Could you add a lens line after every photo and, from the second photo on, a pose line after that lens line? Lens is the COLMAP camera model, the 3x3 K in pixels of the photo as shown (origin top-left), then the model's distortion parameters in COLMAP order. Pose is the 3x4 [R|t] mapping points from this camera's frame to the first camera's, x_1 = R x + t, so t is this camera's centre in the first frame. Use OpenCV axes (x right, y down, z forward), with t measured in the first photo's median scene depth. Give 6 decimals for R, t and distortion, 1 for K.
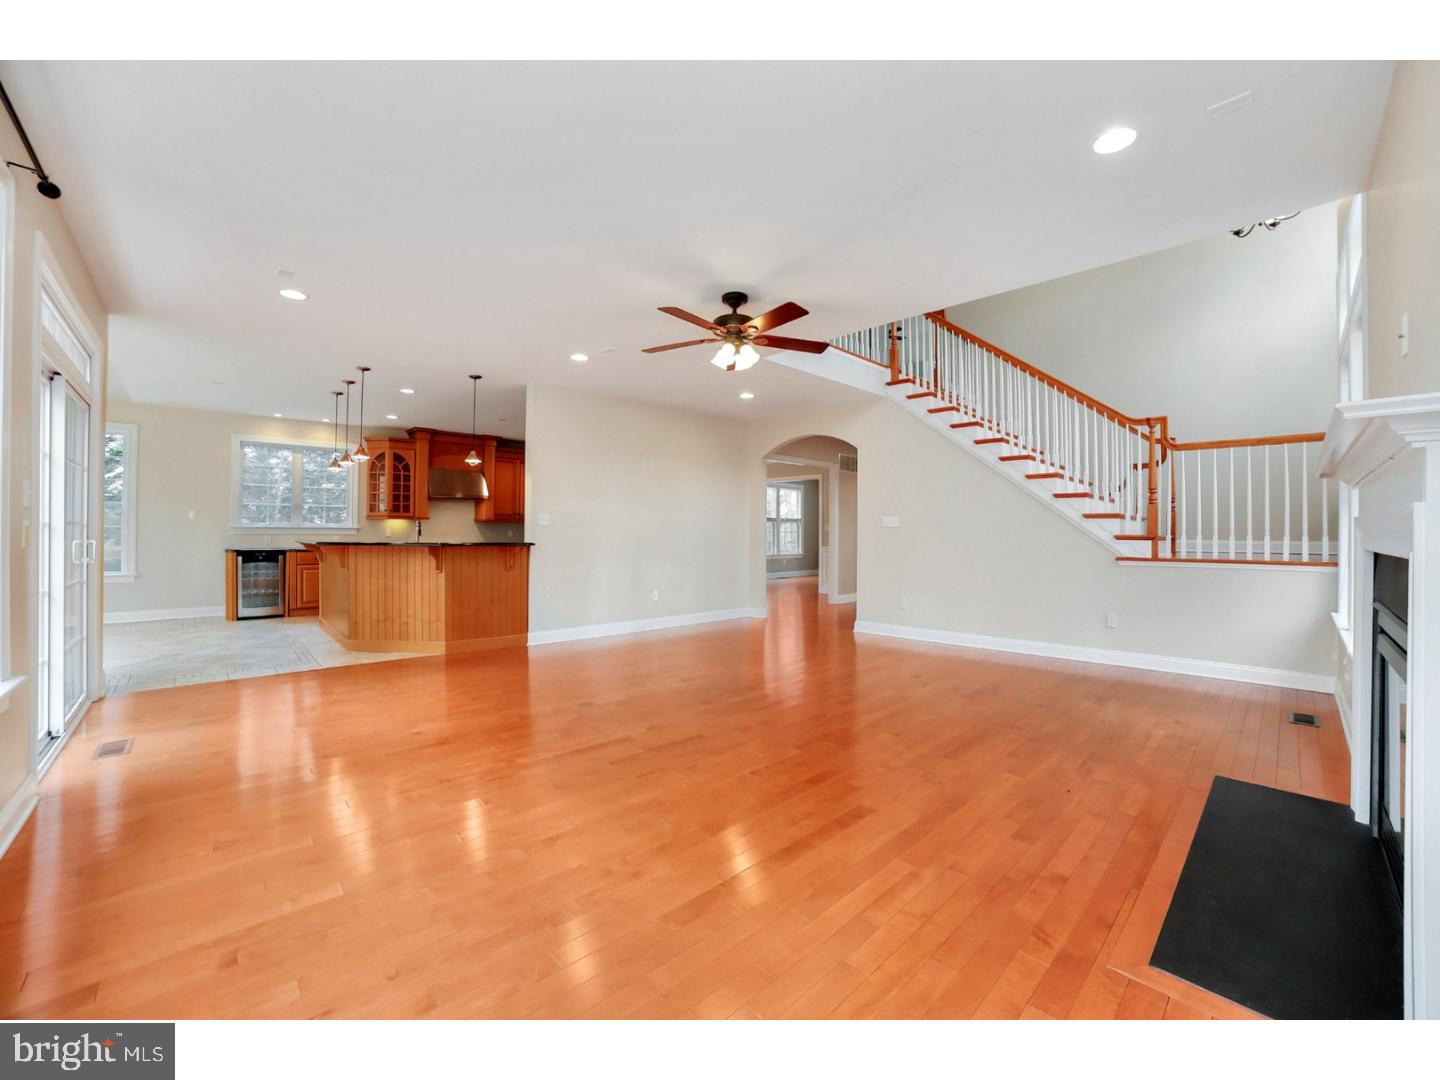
lens RADIAL K [[571.2, 0, 720.0], [0, 571.2, 540.1], [0, 0, 1]] dist [-0.001057, 0.000007]
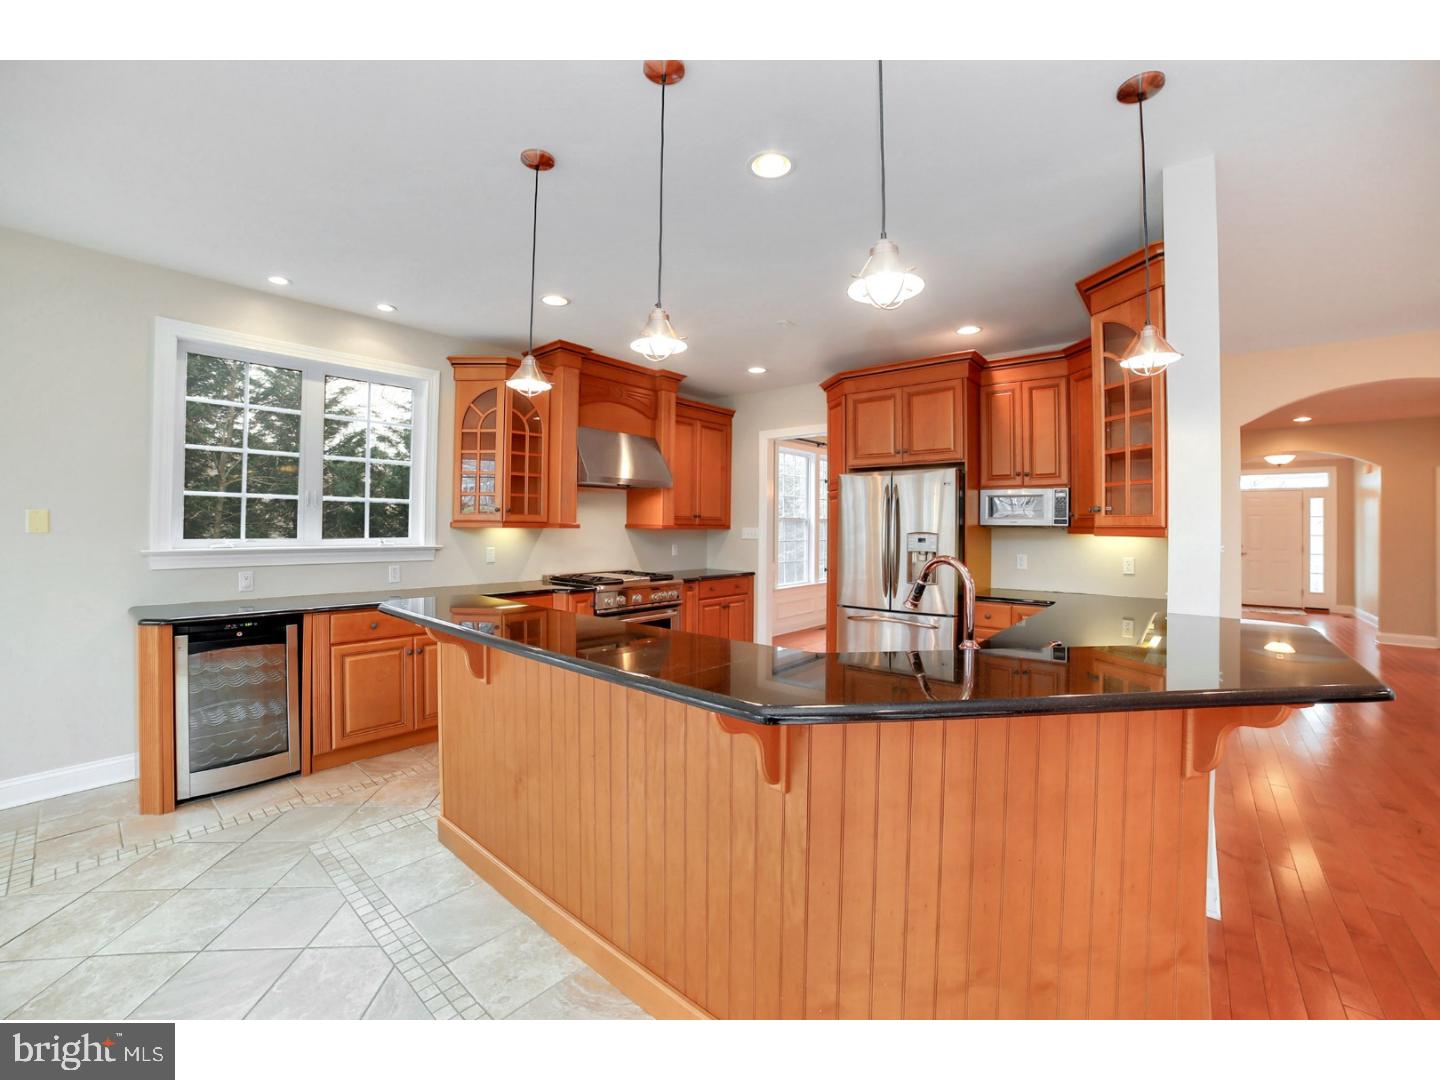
lens RADIAL K [[571.2, 0, 719.6], [0, 571.2, 529.6], [0, 0, 1]] dist [-0.001057, 0.000007]
pose [[0.990407, 0.000226, 0.138183, -0.520822], [-0.000306, 1.000000, 0.000555, -0.039792], [-0.138183, -0.000592, 0.990407, 0.556058]]
